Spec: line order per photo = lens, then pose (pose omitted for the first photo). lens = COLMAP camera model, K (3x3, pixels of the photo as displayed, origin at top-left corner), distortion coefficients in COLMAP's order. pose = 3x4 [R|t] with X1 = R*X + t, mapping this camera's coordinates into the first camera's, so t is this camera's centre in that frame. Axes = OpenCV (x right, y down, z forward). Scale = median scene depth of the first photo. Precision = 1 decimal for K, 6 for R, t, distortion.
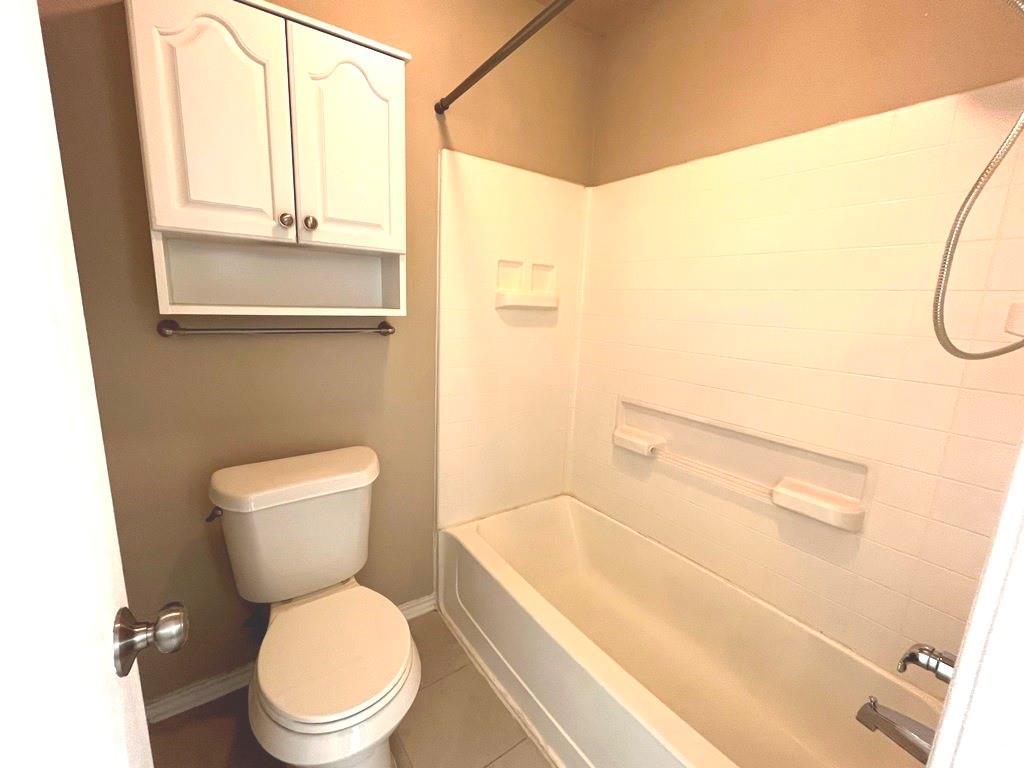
lens RADIAL K [[415.1, 0, 517.1], [0, 415.1, 385.5], [0, 0, 1]] dist [0.000197, -0.000346]
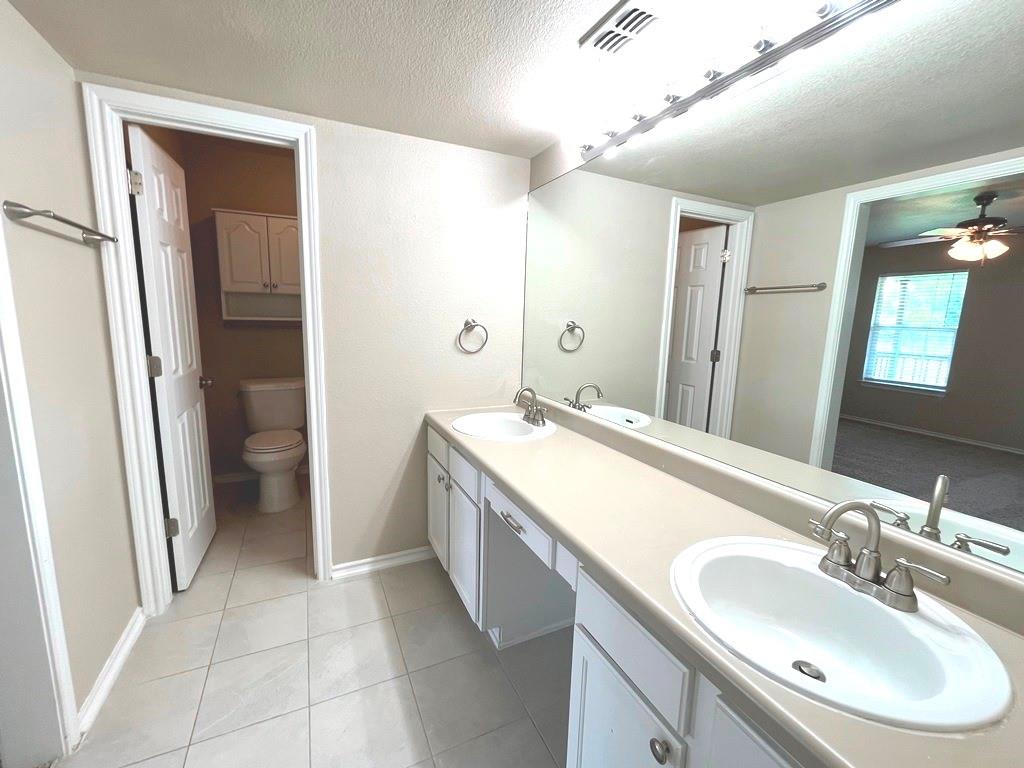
lens RADIAL K [[415.1, 0, 517.1], [0, 415.1, 385.5], [0, 0, 1]] dist [0.000197, -0.000346]
pose [[0.984657, 0.015883, -0.173776, 1.699216], [-0.021885, 0.999226, -0.032678, 0.343327], [0.173123, 0.035980, 0.984243, -1.507768]]
